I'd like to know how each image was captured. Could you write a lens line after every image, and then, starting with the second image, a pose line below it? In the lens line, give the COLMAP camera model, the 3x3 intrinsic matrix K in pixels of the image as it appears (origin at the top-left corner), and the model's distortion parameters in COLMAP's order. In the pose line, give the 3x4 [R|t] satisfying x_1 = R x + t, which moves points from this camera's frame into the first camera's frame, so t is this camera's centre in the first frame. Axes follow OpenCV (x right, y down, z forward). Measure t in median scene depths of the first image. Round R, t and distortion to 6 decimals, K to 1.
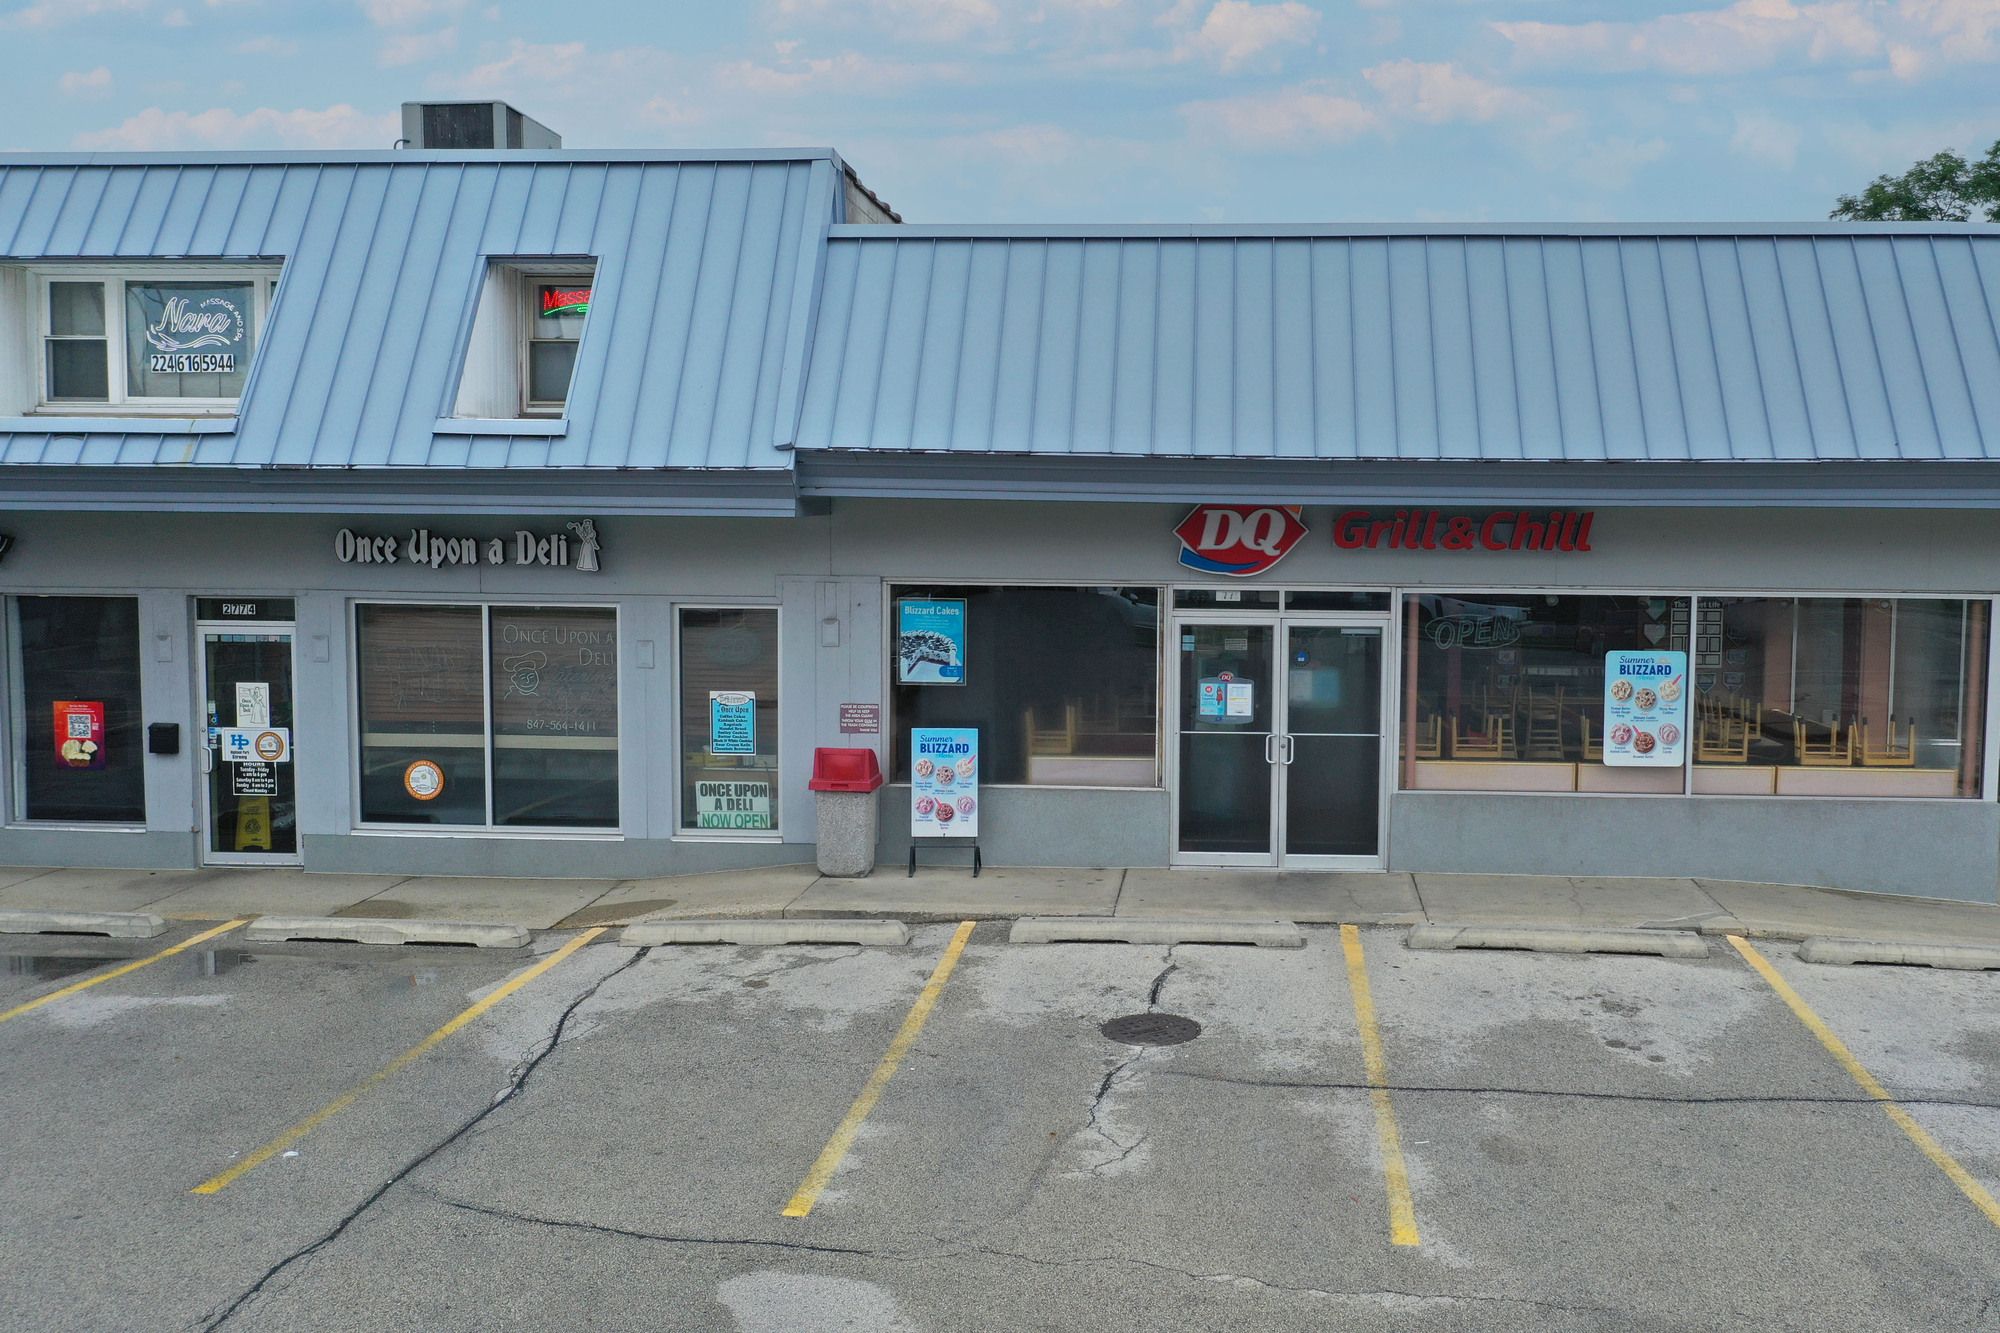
lens RADIAL K [[1893.0, 0, 951.8], [0, 1893.0, 667.9], [0, 0, 1]] dist [-0.011413, 0.006023]
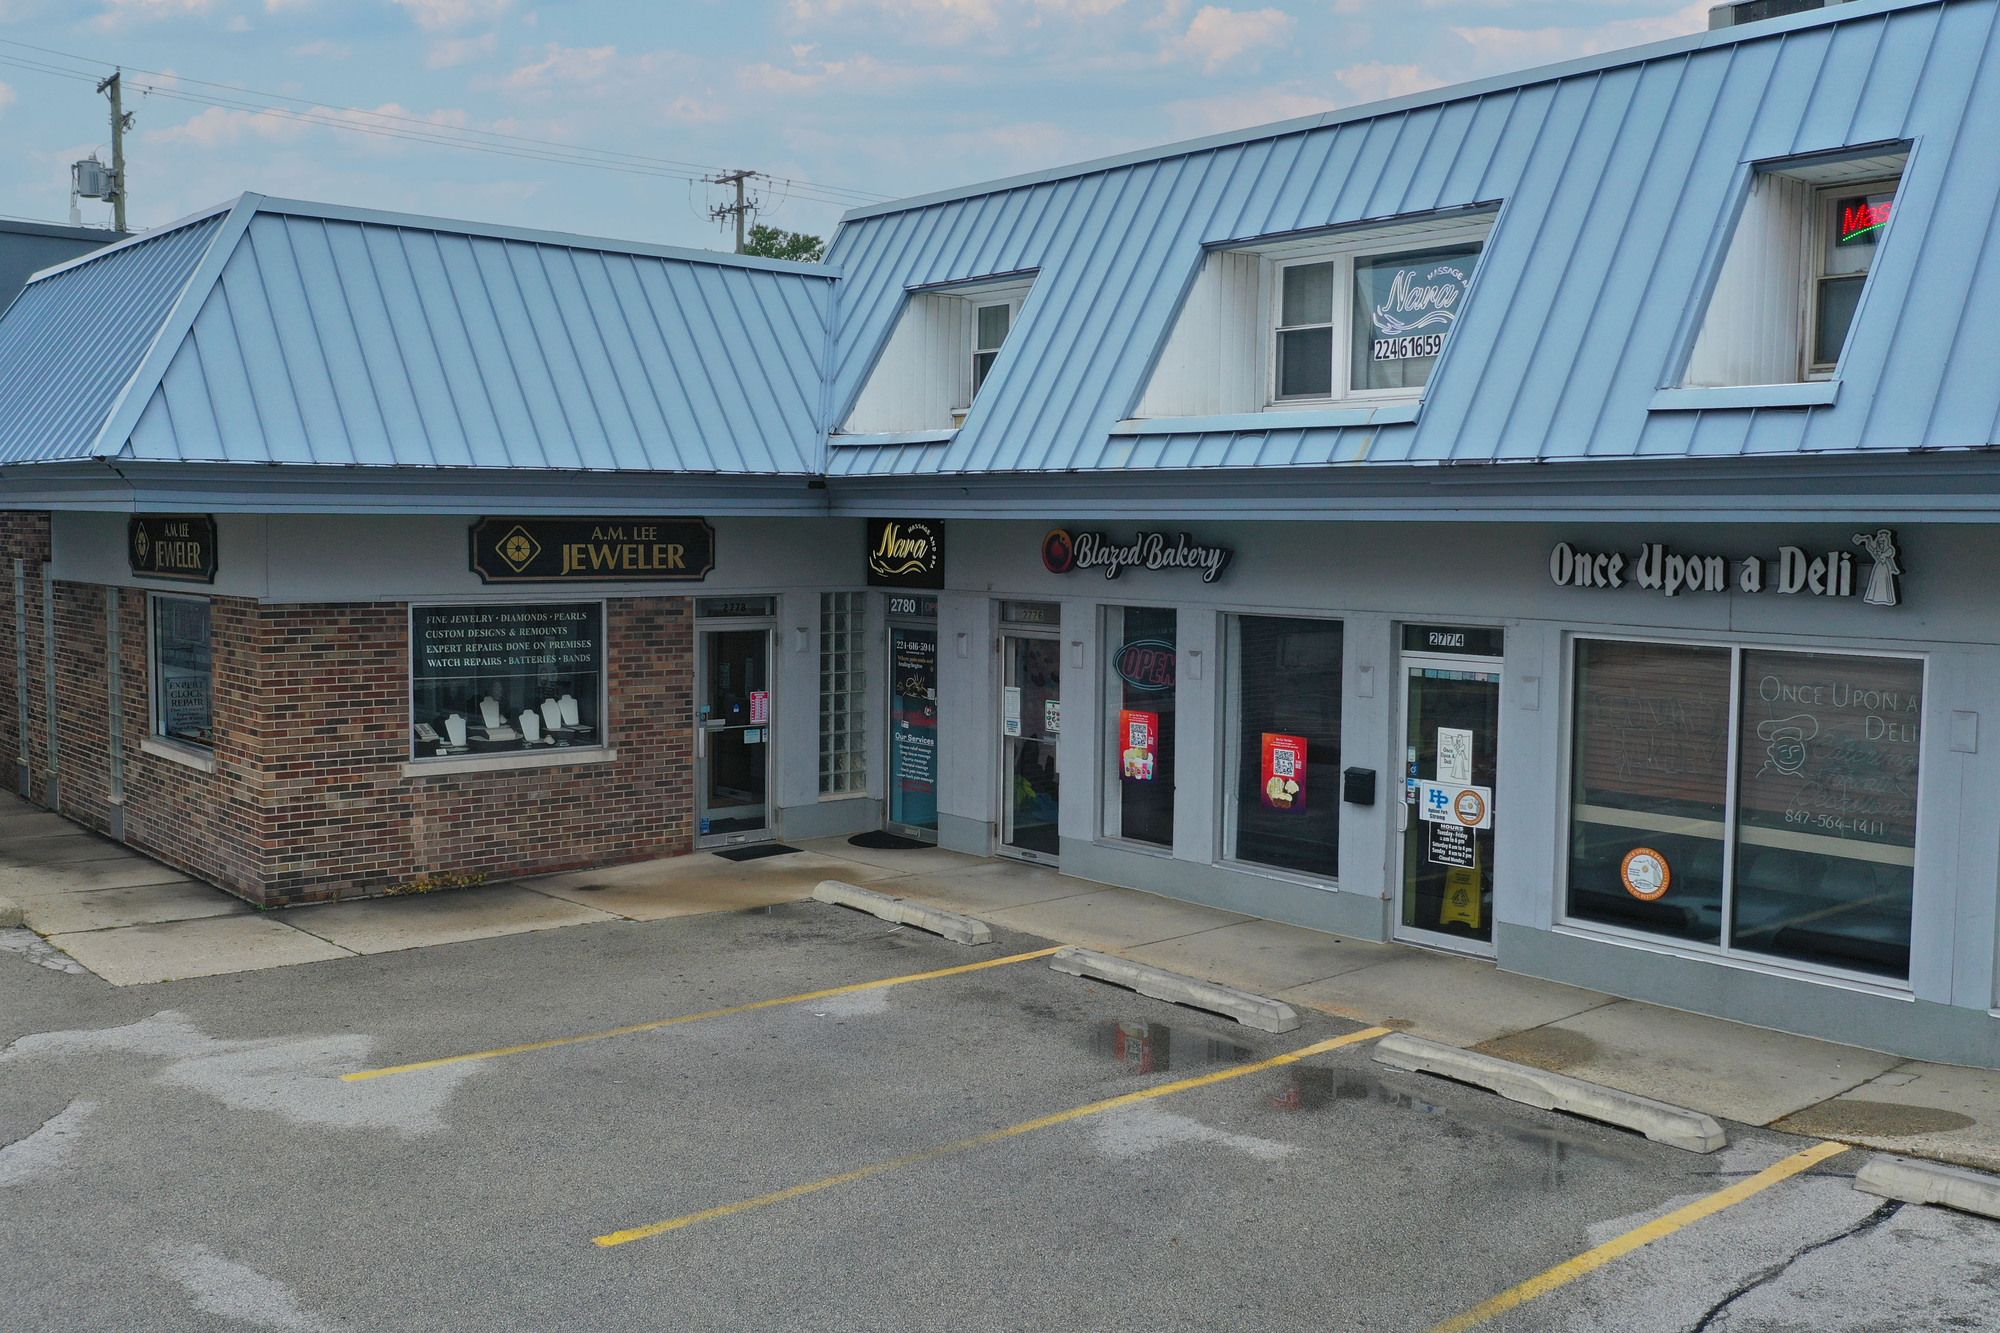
lens RADIAL K [[1798.8, 0, 1045.0], [0, 1798.8, 679.1], [0, 0, 1]] dist [-0.005131, -0.005732]
pose [[0.757648, 0.052509, -0.650548, 0.003902], [-0.053144, 0.998412, 0.018693, -0.019649], [0.650496, 0.020410, 0.759235, 0.295829]]
